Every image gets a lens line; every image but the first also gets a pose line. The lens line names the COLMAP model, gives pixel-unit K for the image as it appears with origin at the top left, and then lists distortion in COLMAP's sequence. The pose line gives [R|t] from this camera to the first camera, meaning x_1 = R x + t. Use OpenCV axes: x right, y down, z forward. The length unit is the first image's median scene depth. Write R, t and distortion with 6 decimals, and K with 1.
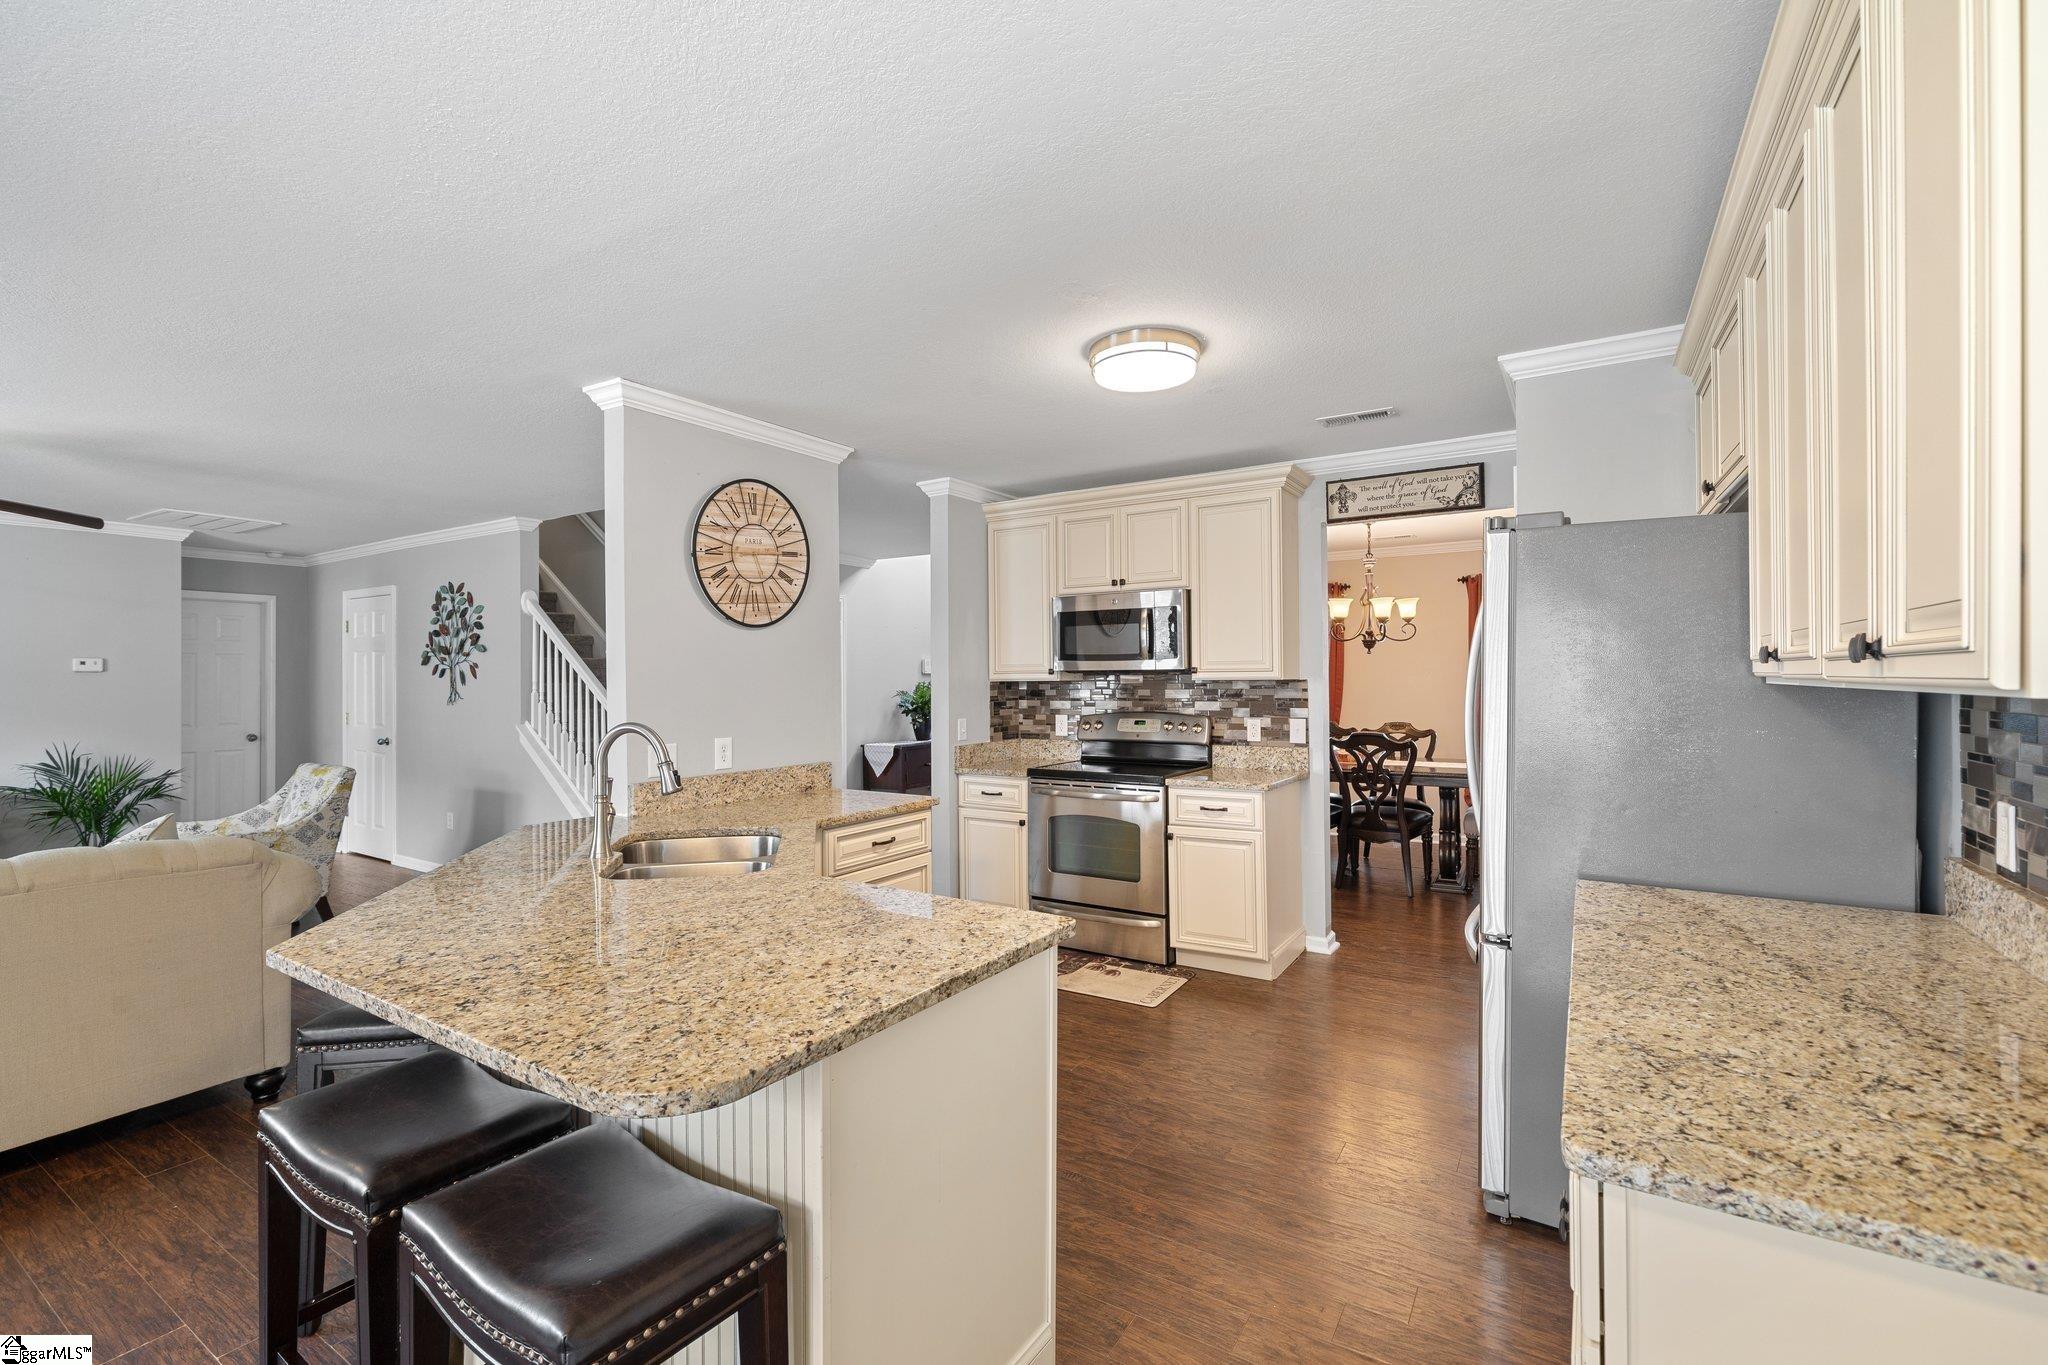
lens RADIAL K [[887.1, 0, 1016.4], [0, 887.1, 672.7], [0, 0, 1]] dist [0.001593, 0.000180]
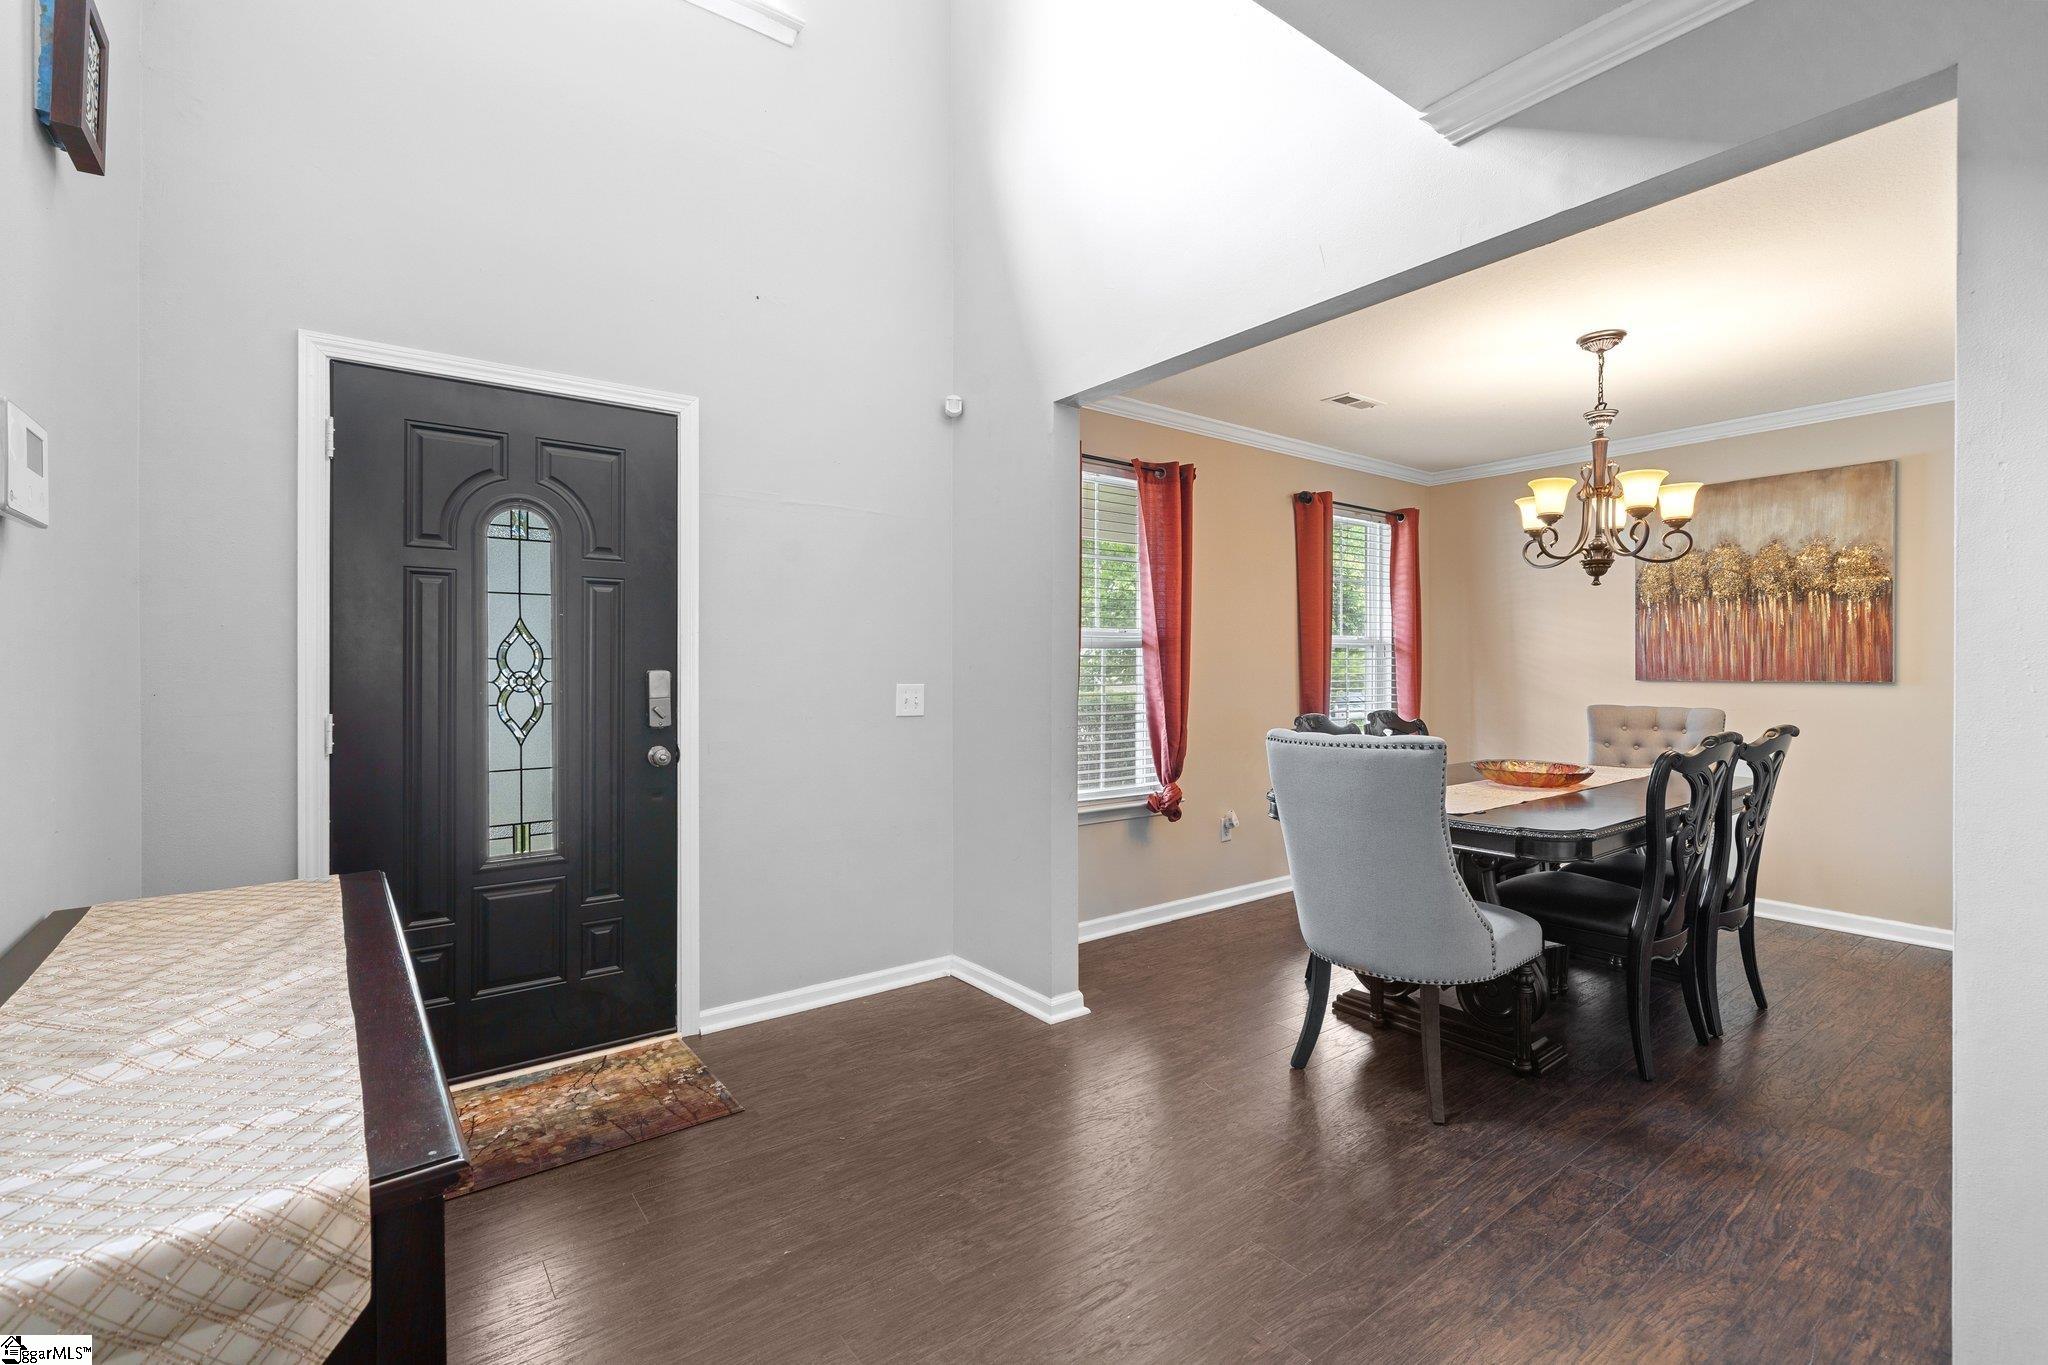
lens RADIAL K [[900.9, 0, 1010.2], [0, 900.9, 669.0], [0, 0, 1]] dist [0.000640, -0.000081]
pose [[0.353632, 0.005371, 0.935369, -0.311955], [-0.009953, 0.999949, -0.001979, 0.043621], [-0.935332, -0.008610, 0.353667, 1.404836]]
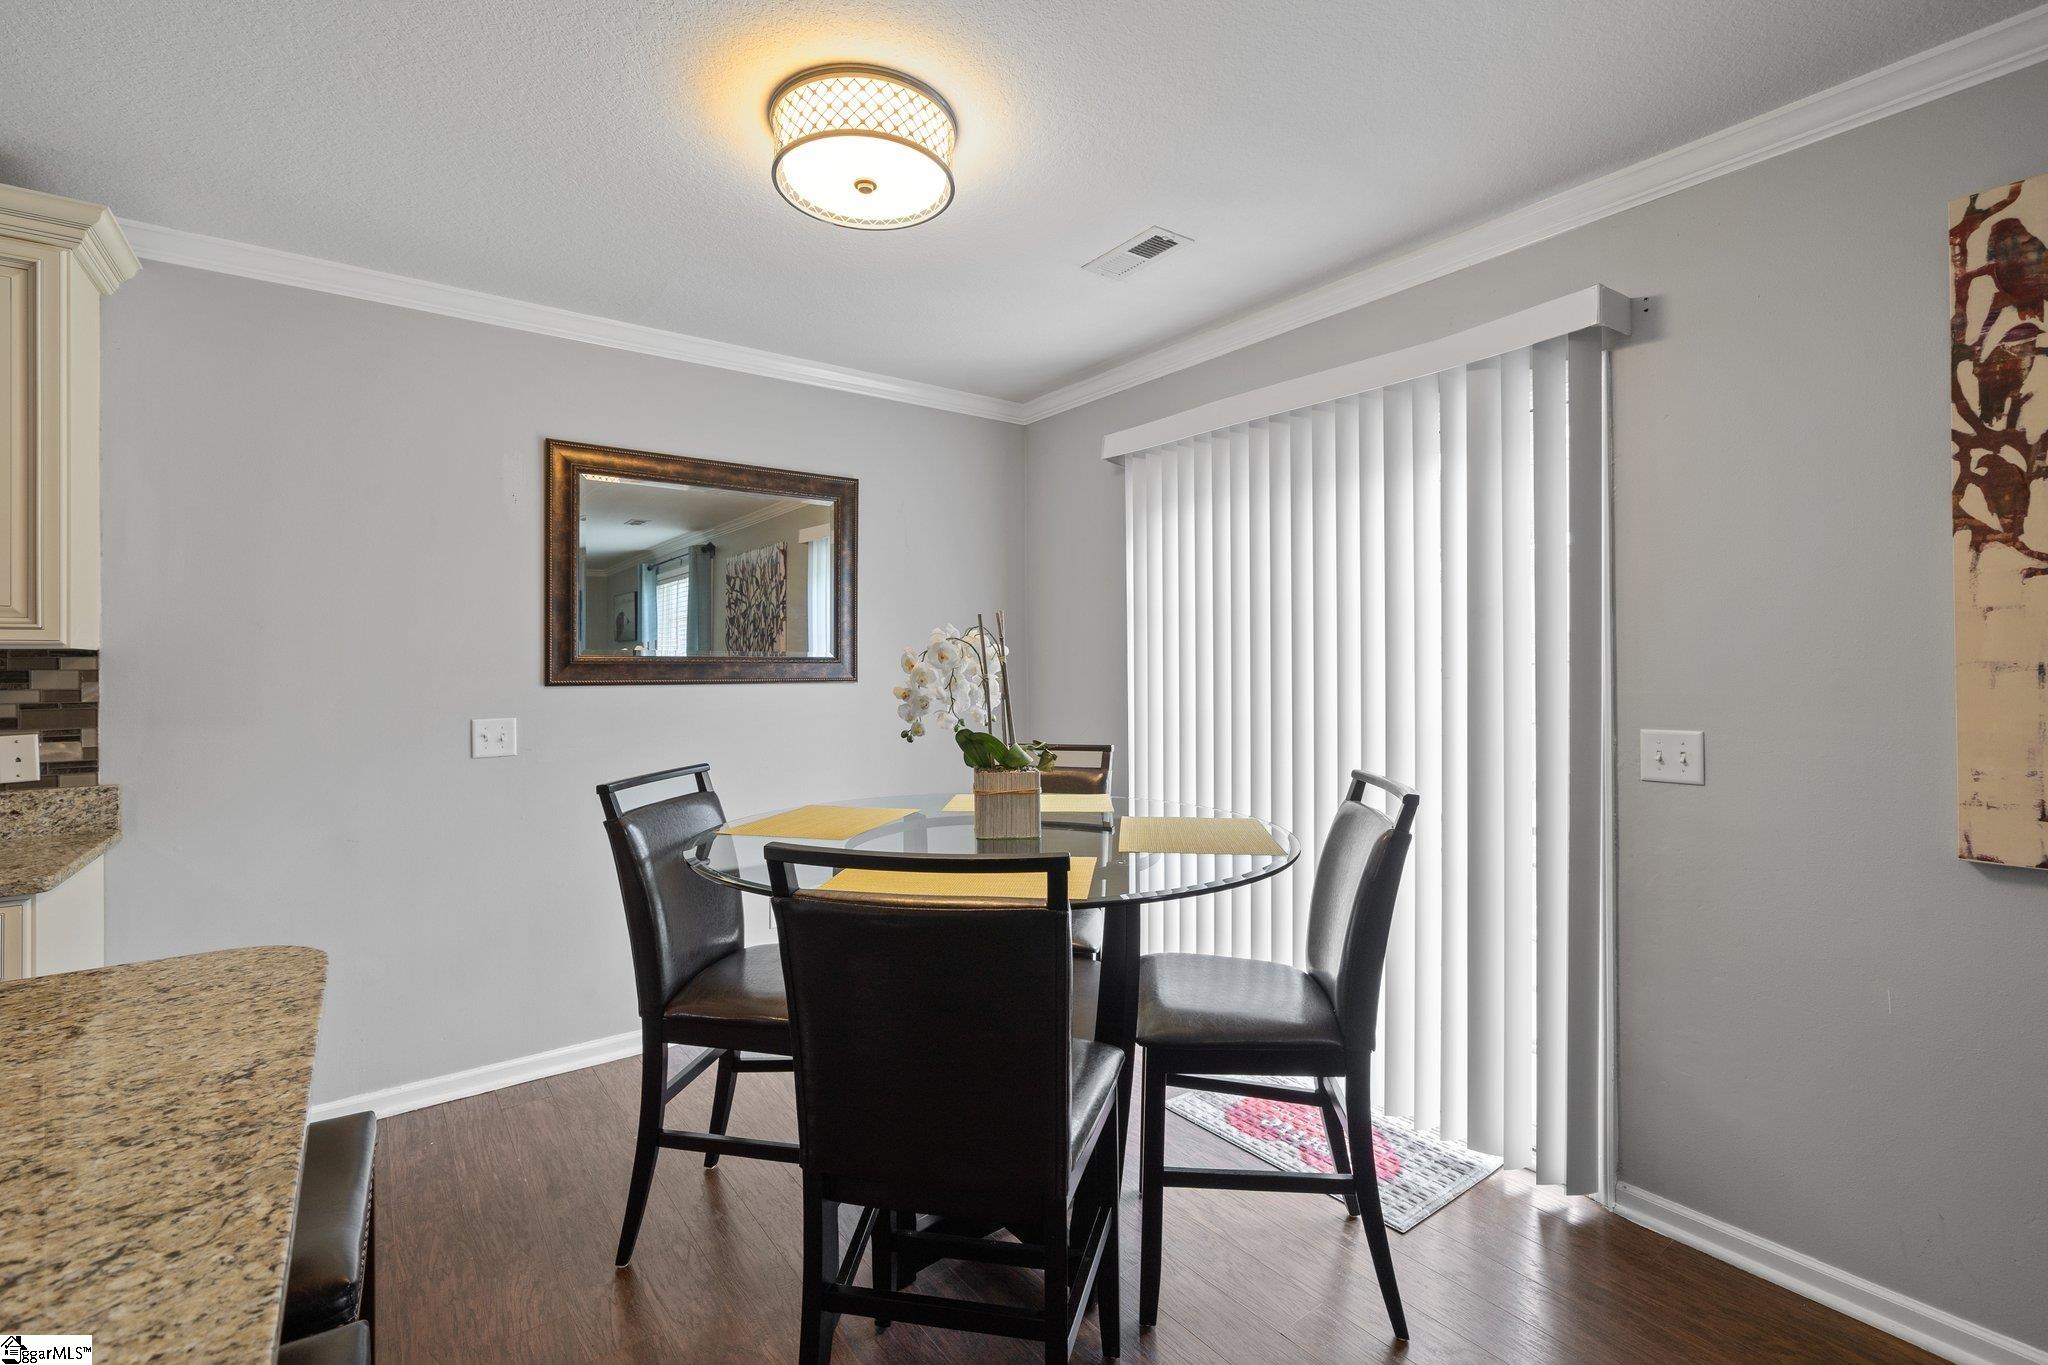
lens RADIAL K [[900.9, 0, 1010.2], [0, 900.9, 669.0], [0, 0, 1]] dist [0.000640, -0.000081]
pose [[-0.929731, 0.008234, 0.368148, -0.384019], [0.007664, 0.999966, -0.003010, 0.019356], [-0.368160, 0.000023, -0.929762, 0.384886]]
